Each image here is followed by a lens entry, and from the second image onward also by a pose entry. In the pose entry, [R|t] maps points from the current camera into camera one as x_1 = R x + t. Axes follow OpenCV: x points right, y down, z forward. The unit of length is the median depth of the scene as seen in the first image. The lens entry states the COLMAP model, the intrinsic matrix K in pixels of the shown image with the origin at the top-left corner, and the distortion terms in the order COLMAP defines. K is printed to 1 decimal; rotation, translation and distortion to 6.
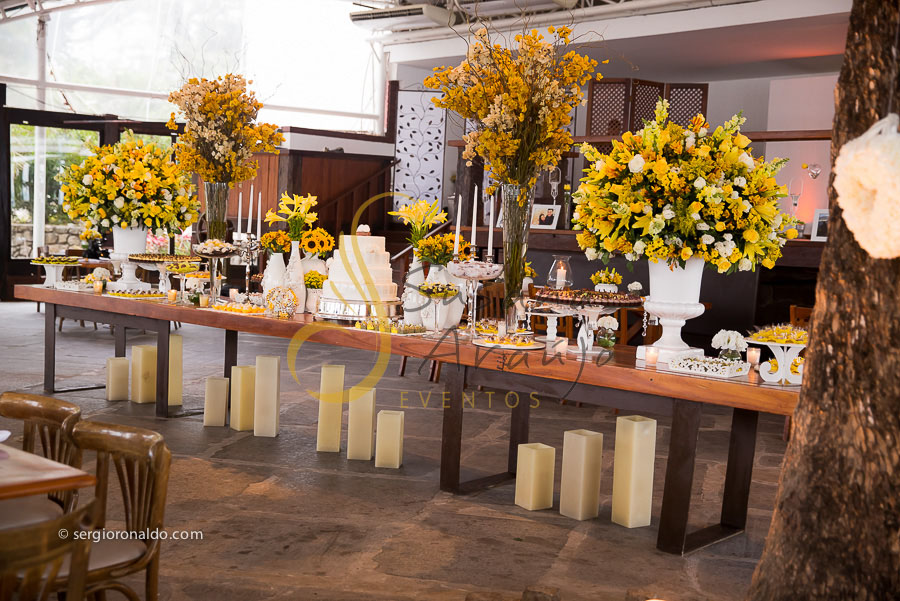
lens RADIAL K [[1283.0, 0, 450.0], [0, 1283.0, 300.5], [0, 0, 1]] dist [0.004974, -0.009577]
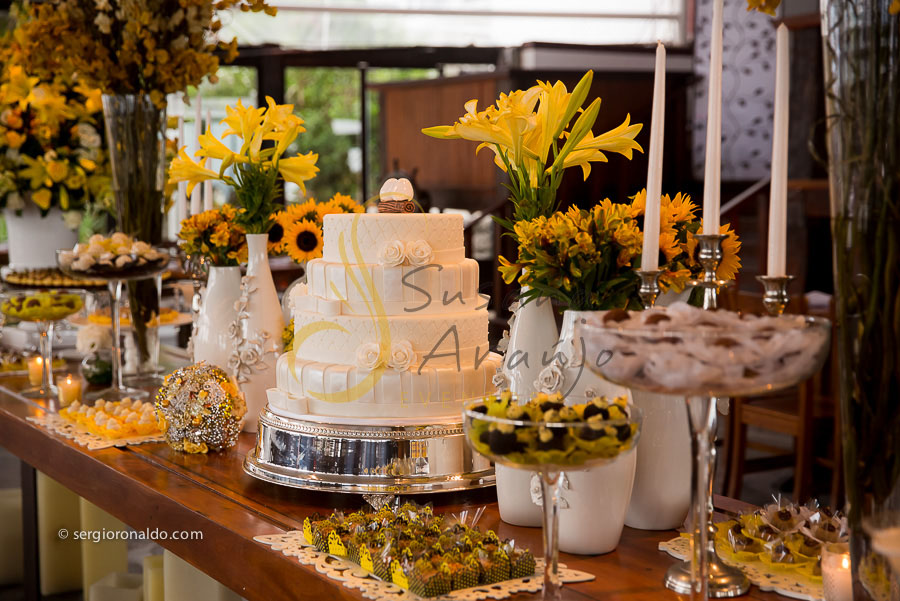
lens RADIAL K [[1283.0, 0, 450.0], [0, 1283.0, 300.5], [0, 0, 1]] dist [0.004974, -0.009577]
pose [[0.954020, -0.015878, -0.299322, 0.035679], [0.020992, 0.999683, 0.013878, -0.028537], [0.299007, -0.019523, 0.954051, 0.613200]]
